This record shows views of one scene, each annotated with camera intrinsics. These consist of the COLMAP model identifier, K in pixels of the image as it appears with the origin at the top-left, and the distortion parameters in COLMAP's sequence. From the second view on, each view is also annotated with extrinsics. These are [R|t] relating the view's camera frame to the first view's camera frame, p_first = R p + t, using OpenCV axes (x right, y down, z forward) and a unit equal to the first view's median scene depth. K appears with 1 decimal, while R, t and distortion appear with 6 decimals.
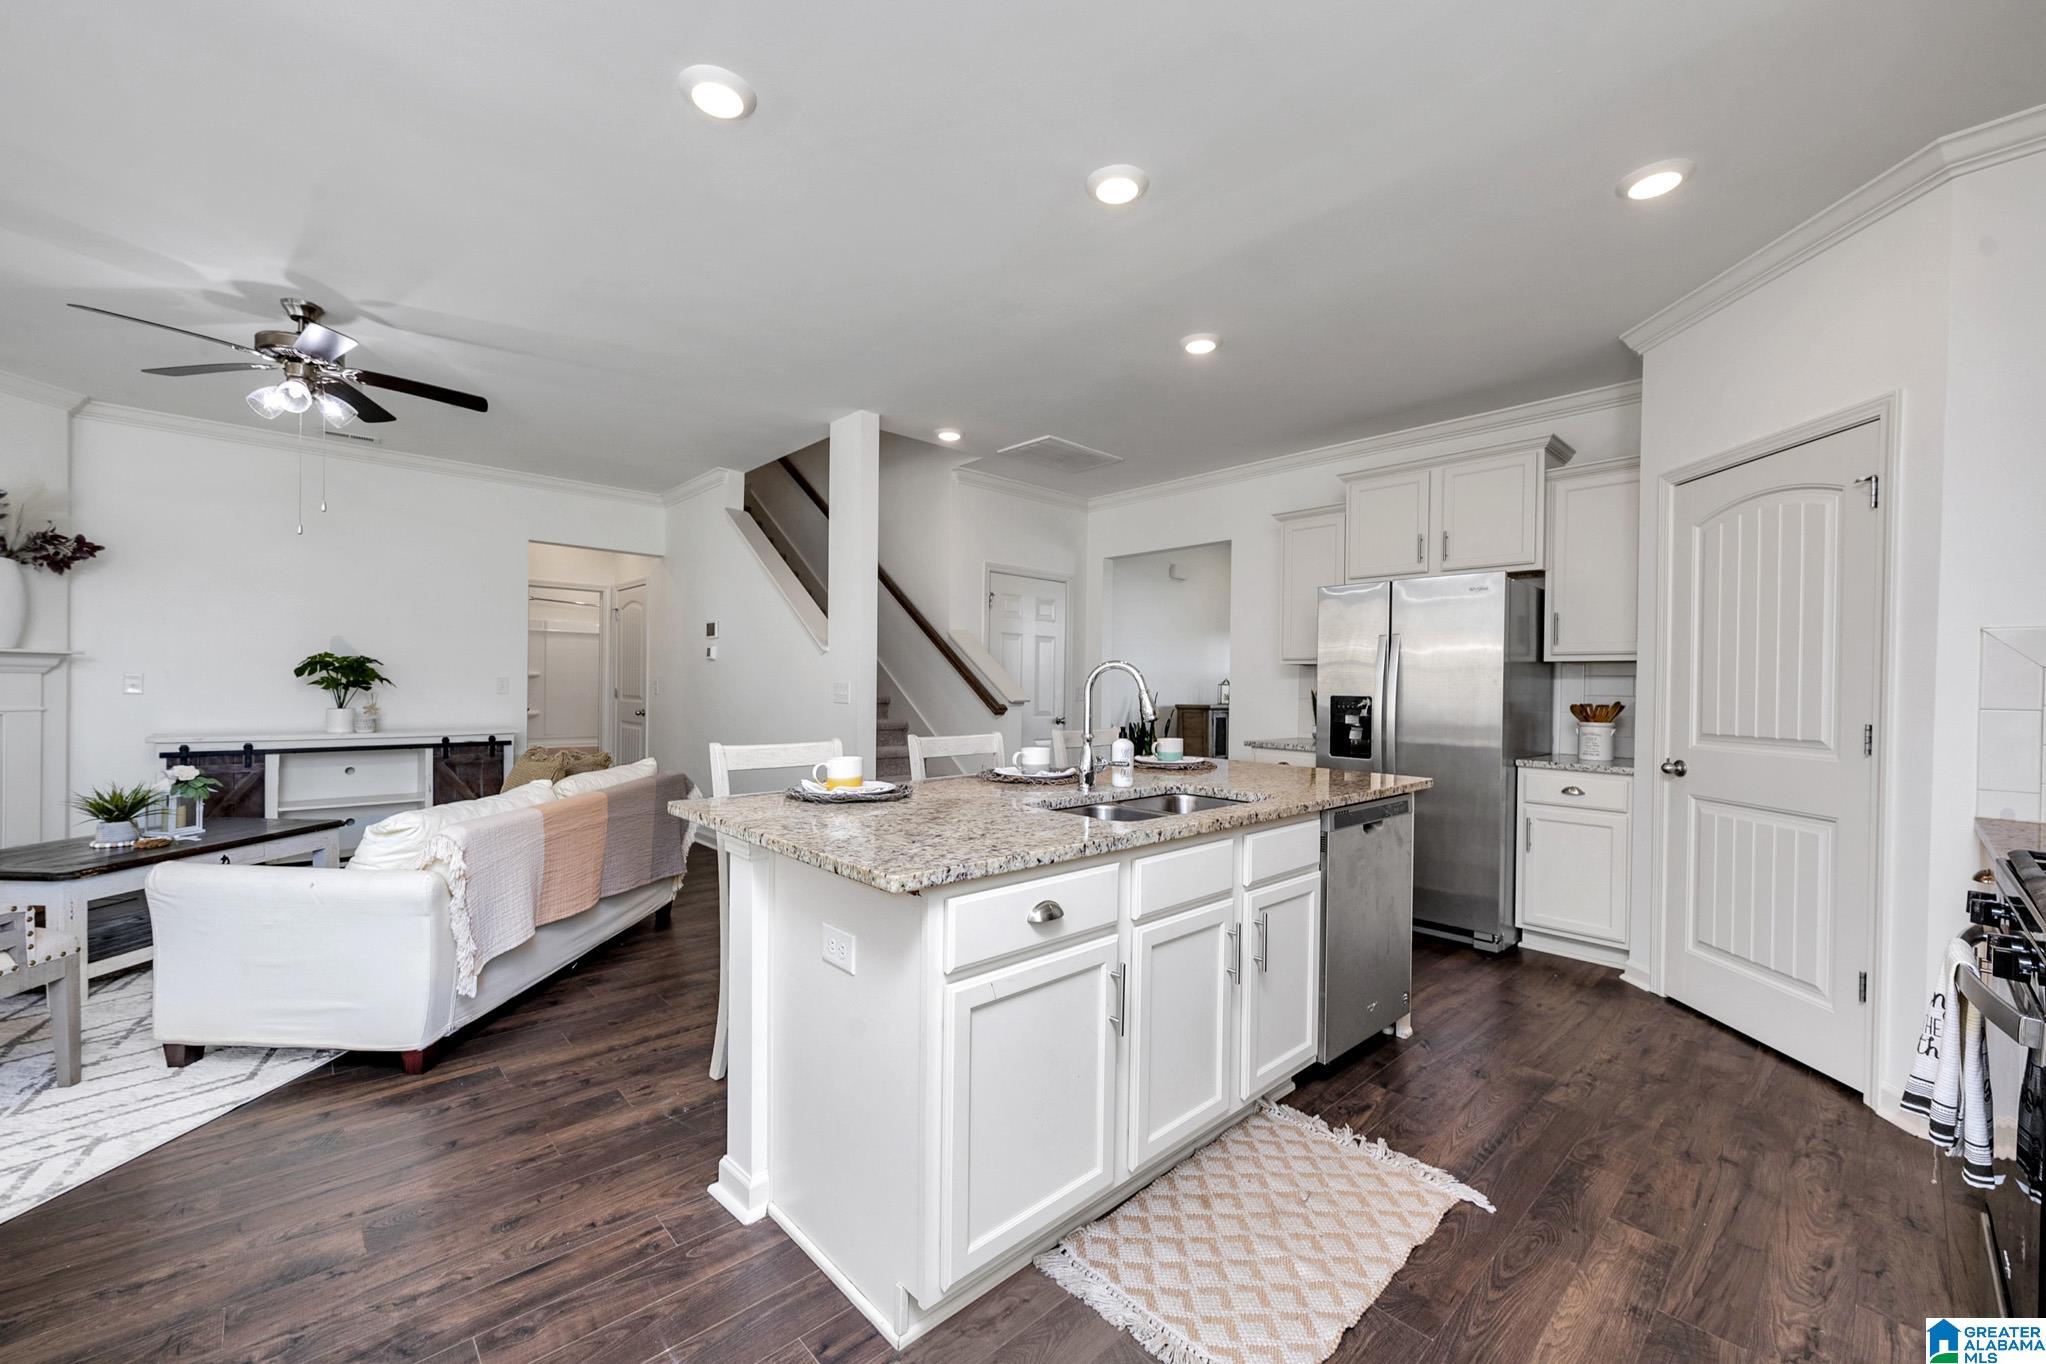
lens RADIAL K [[809.7, 0, 1020.1], [0, 809.7, 691.0], [0, 0, 1]] dist [0.000601, 0.000173]
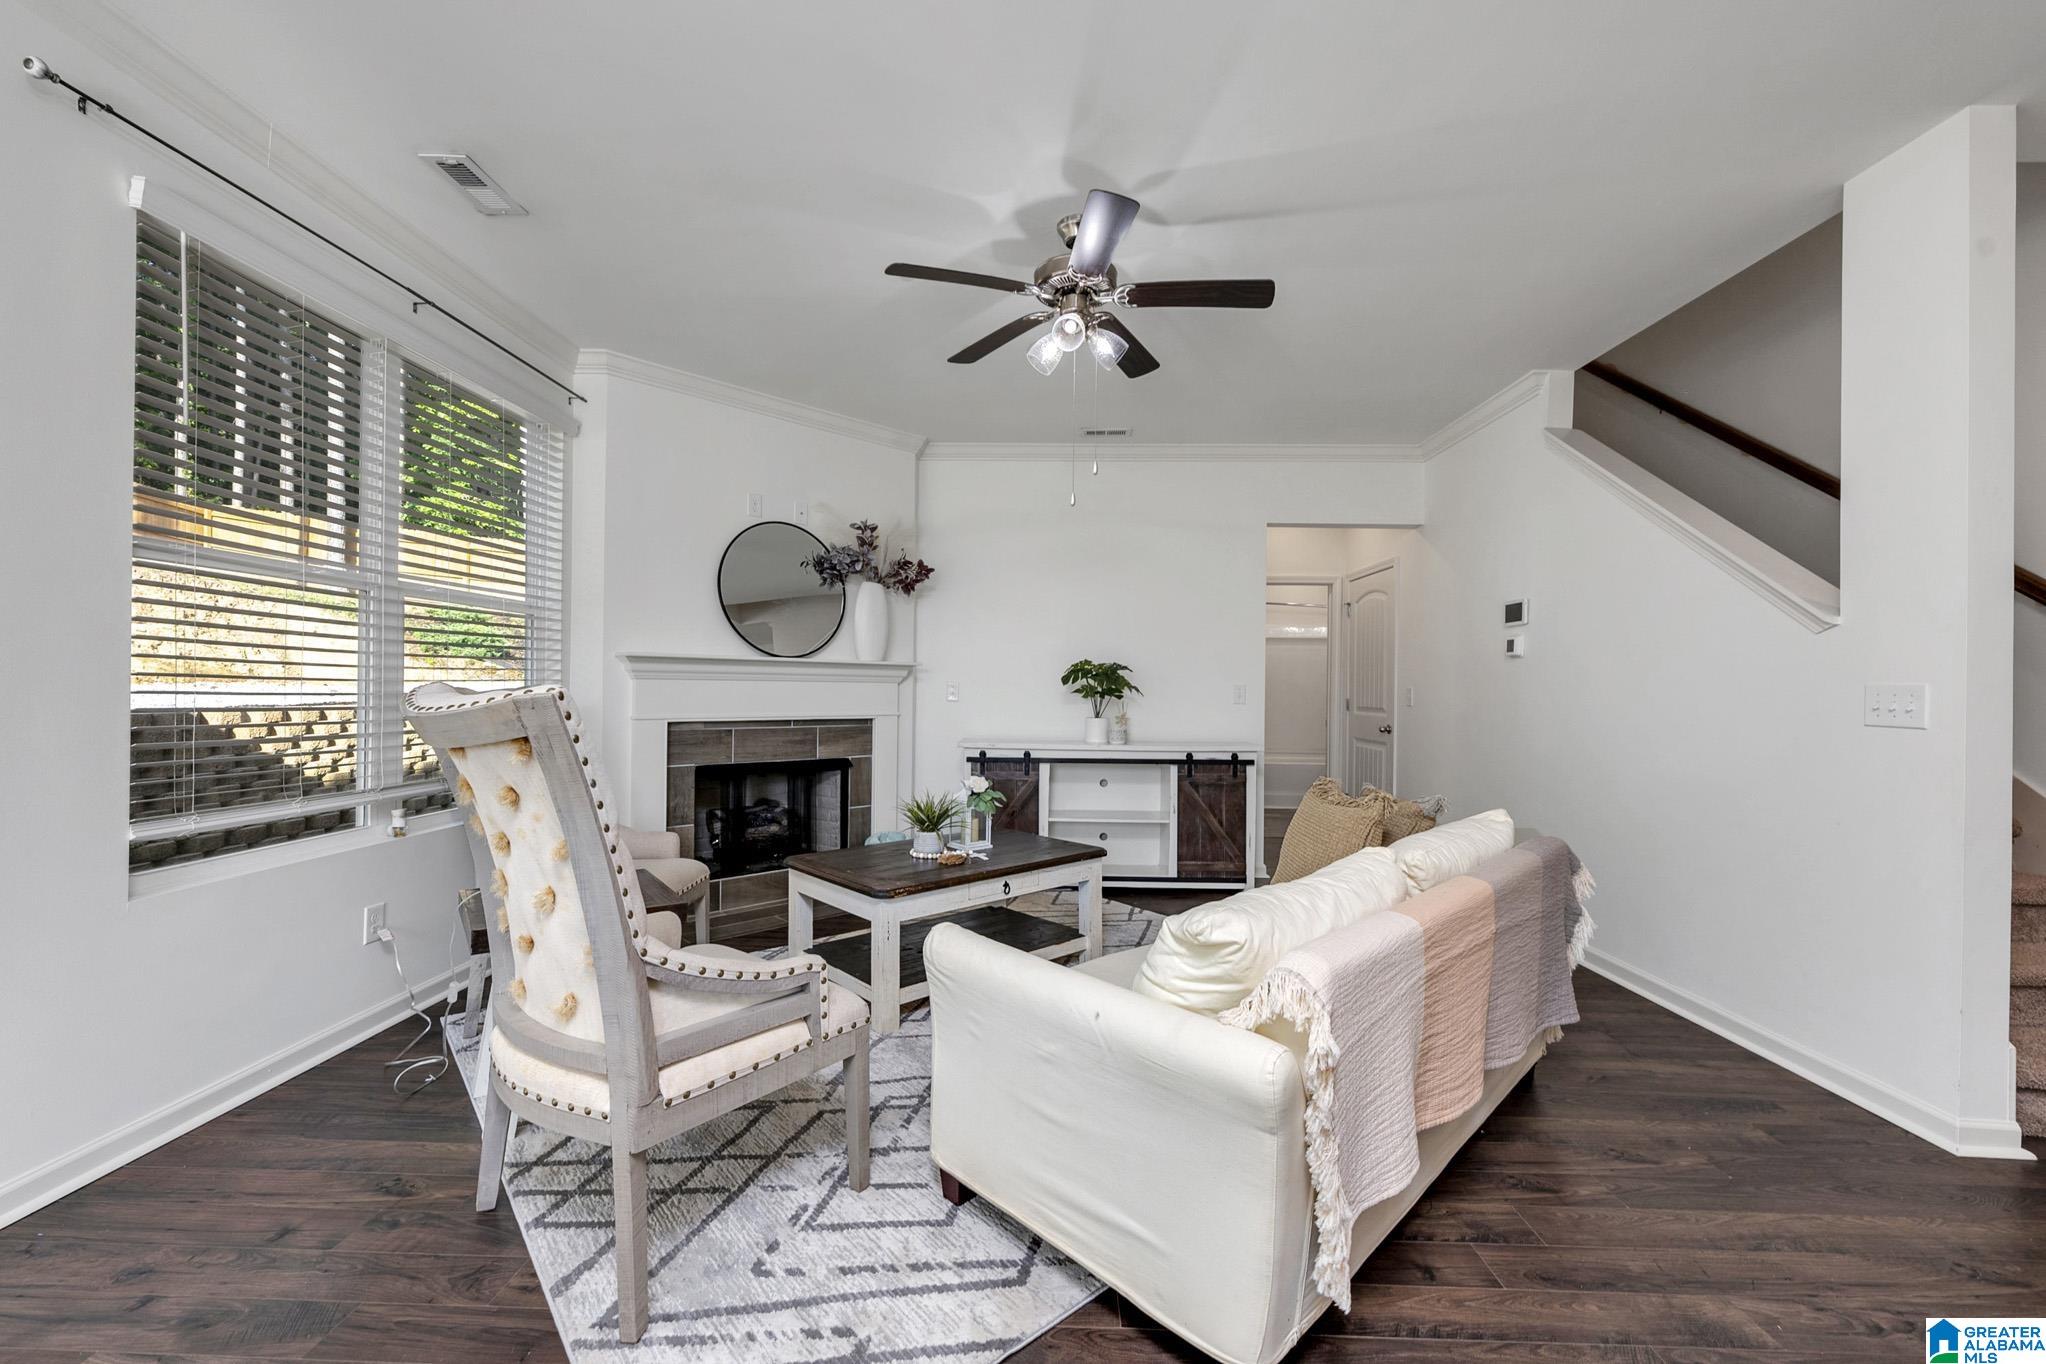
lens RADIAL K [[809.2, 0, 1012.4], [0, 809.2, 689.2], [0, 0, 1]] dist [-0.000835, -0.000157]
pose [[0.709261, -0.005606, -0.704923, -0.276213], [-0.007059, 0.999862, -0.015054, 0.003236], [0.704910, 0.015653, 0.709124, 0.293940]]
